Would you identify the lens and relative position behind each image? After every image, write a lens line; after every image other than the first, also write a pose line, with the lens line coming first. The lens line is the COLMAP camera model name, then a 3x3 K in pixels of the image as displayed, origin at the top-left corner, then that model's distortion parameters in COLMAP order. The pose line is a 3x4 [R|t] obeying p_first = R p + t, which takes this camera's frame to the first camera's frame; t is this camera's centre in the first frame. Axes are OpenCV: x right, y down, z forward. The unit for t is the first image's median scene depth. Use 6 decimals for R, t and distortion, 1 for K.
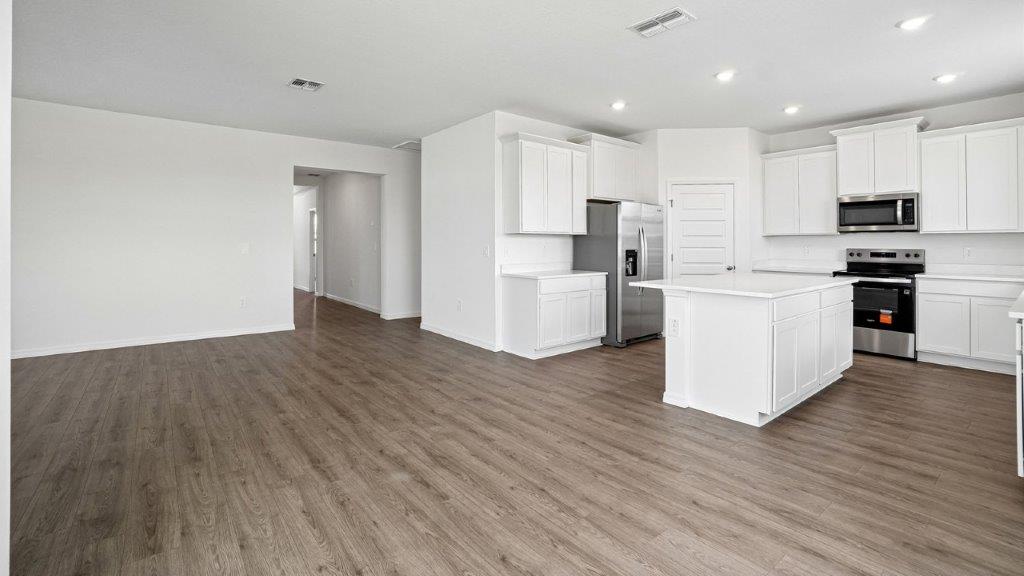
lens RADIAL K [[454.5, 0, 510.5], [0, 454.5, 243.4], [0, 0, 1]] dist [-0.035919, 0.000706]
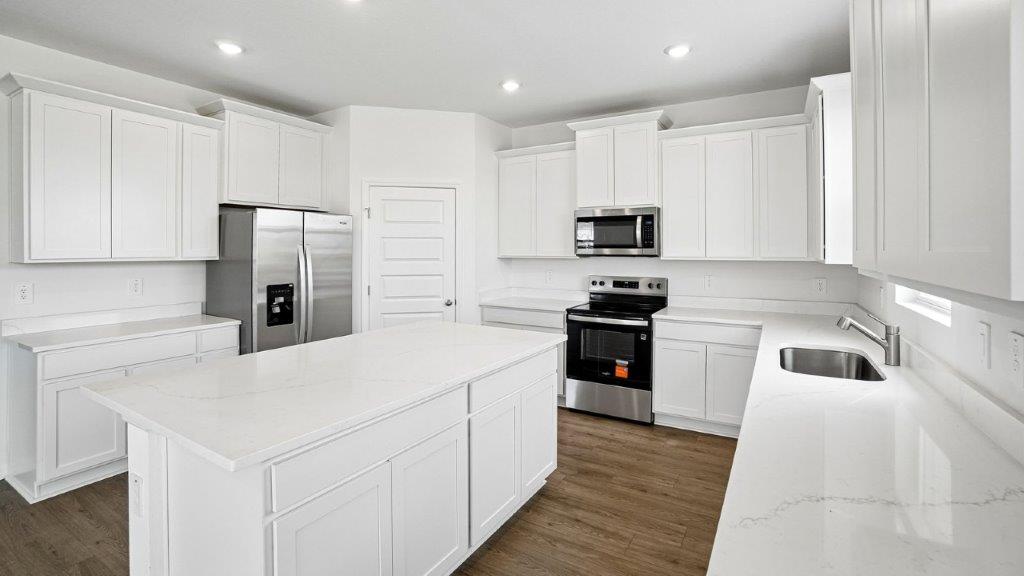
lens RADIAL K [[468.9, 0, 512.0], [0, 468.9, 249.5], [0, 0, 1]] dist [-0.042516, 0.000179]
pose [[0.938137, -0.000355, 0.346263, 0.368503], [0.000586, 1.000000, -0.000562, -0.036861], [-0.346263, 0.000731, 0.938137, 0.292412]]
